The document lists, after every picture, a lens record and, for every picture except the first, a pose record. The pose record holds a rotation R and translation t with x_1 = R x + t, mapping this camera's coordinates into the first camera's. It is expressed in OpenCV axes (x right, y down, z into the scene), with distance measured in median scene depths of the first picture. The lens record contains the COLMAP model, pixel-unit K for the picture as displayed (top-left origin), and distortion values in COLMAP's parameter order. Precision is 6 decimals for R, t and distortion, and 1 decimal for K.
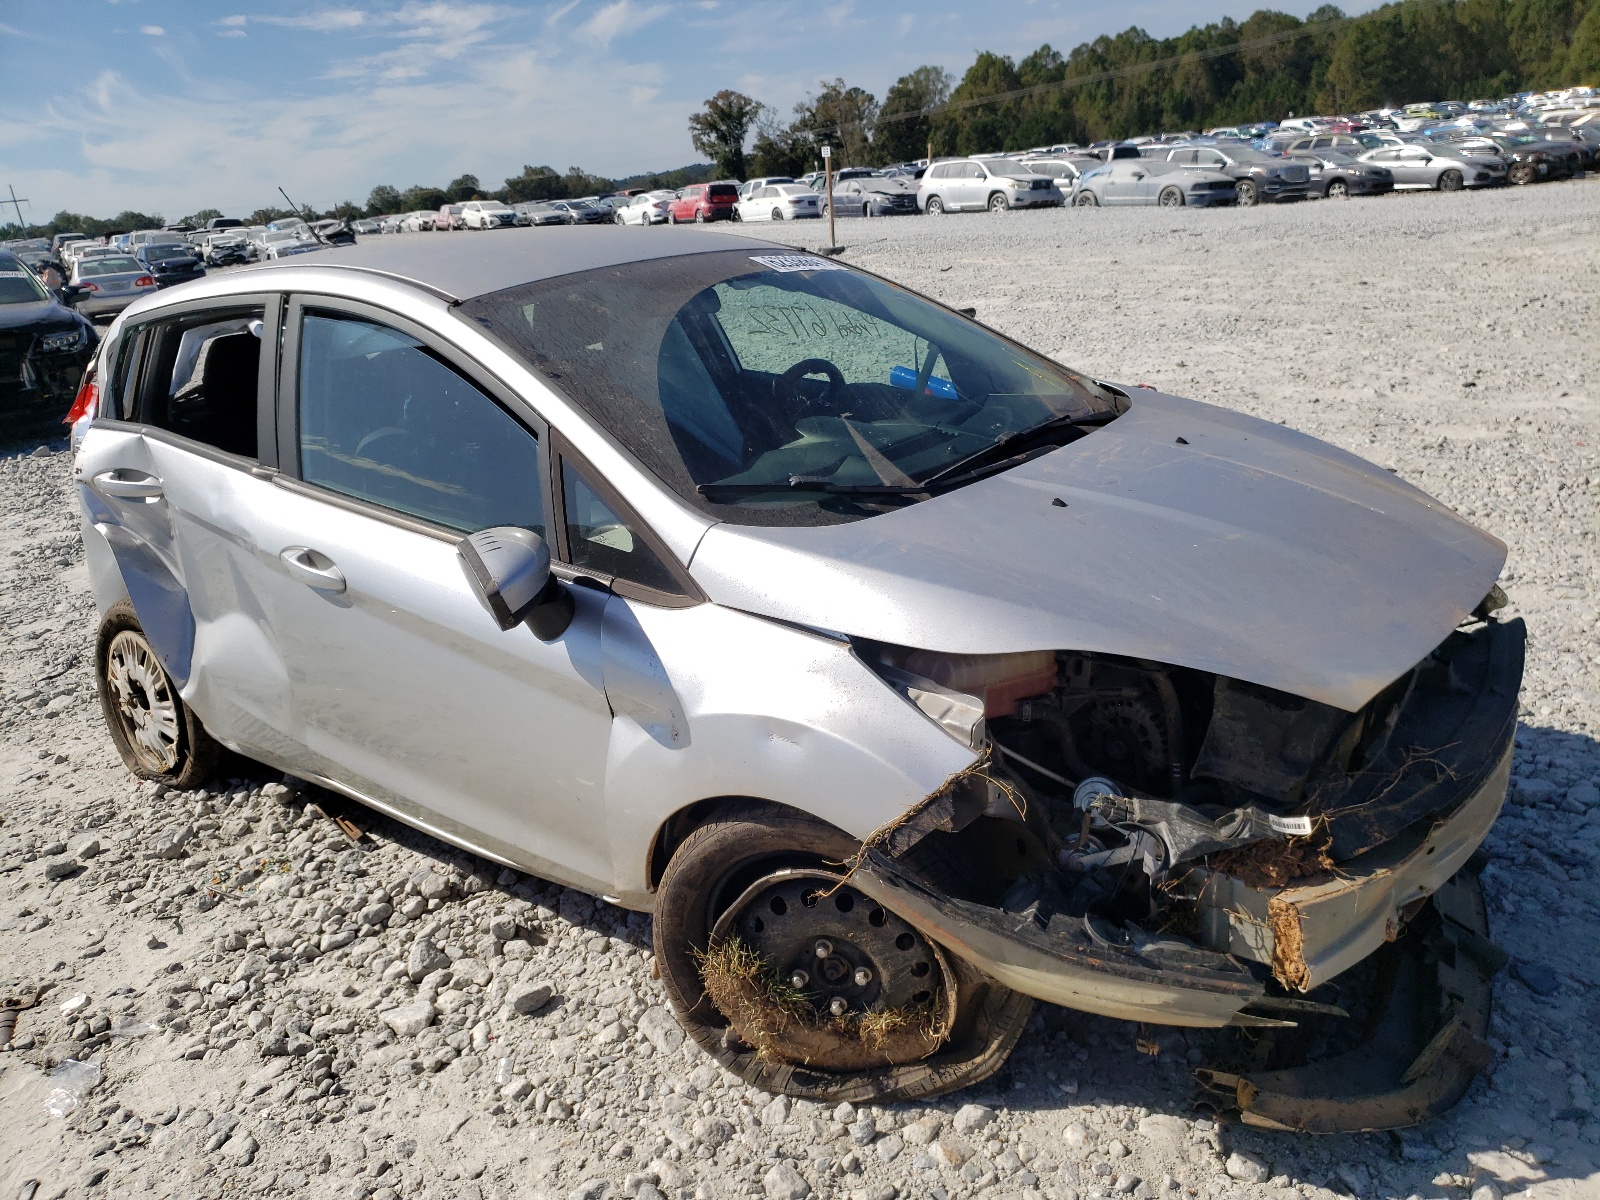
lens RADIAL K [[1226.7, 0, 802.2], [0, 1226.7, 612.5], [0, 0, 1]] dist [0.001975, 0.017051]
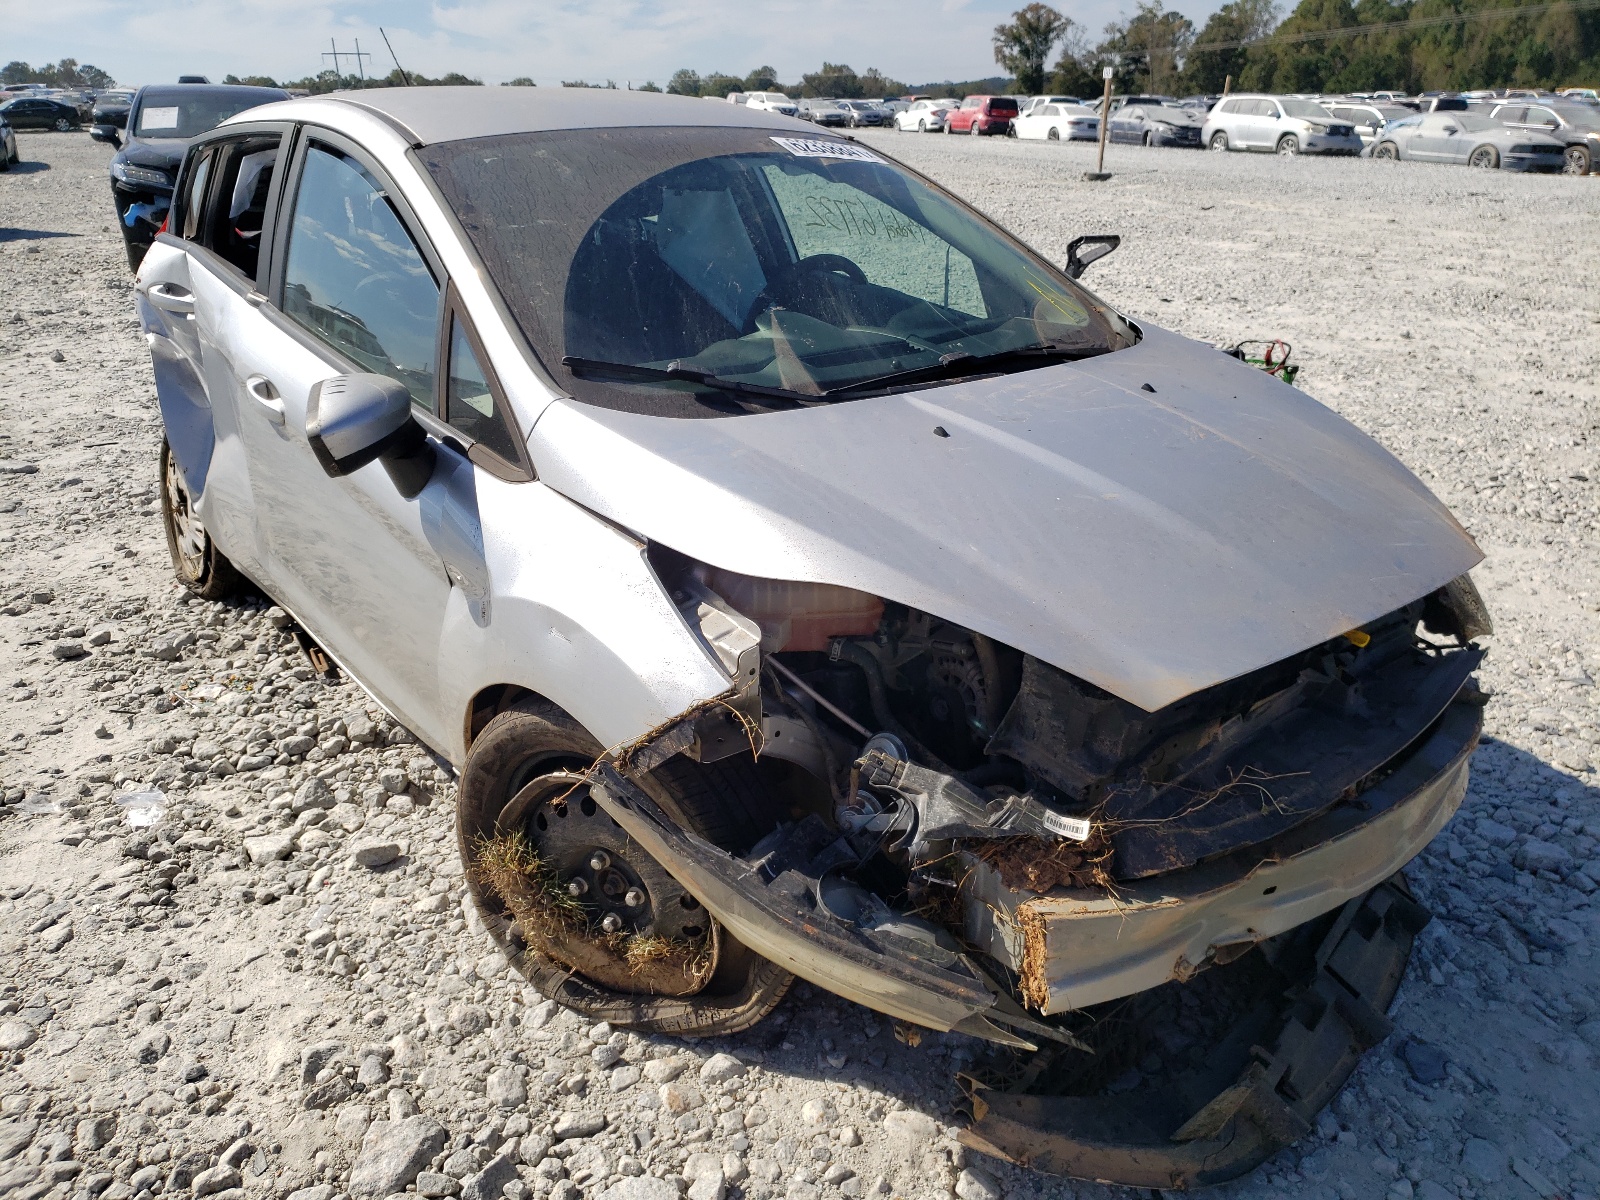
lens RADIAL K [[1226.7, 0, 801.1], [0, 1226.7, 584.7], [0, 0, 1]] dist [0.001975, 0.017051]
pose [[0.972342, 0.163993, -0.166305, 0.269775], [-0.156237, 0.985969, 0.058780, -0.014826], [0.173611, -0.031171, 0.984321, 0.092756]]
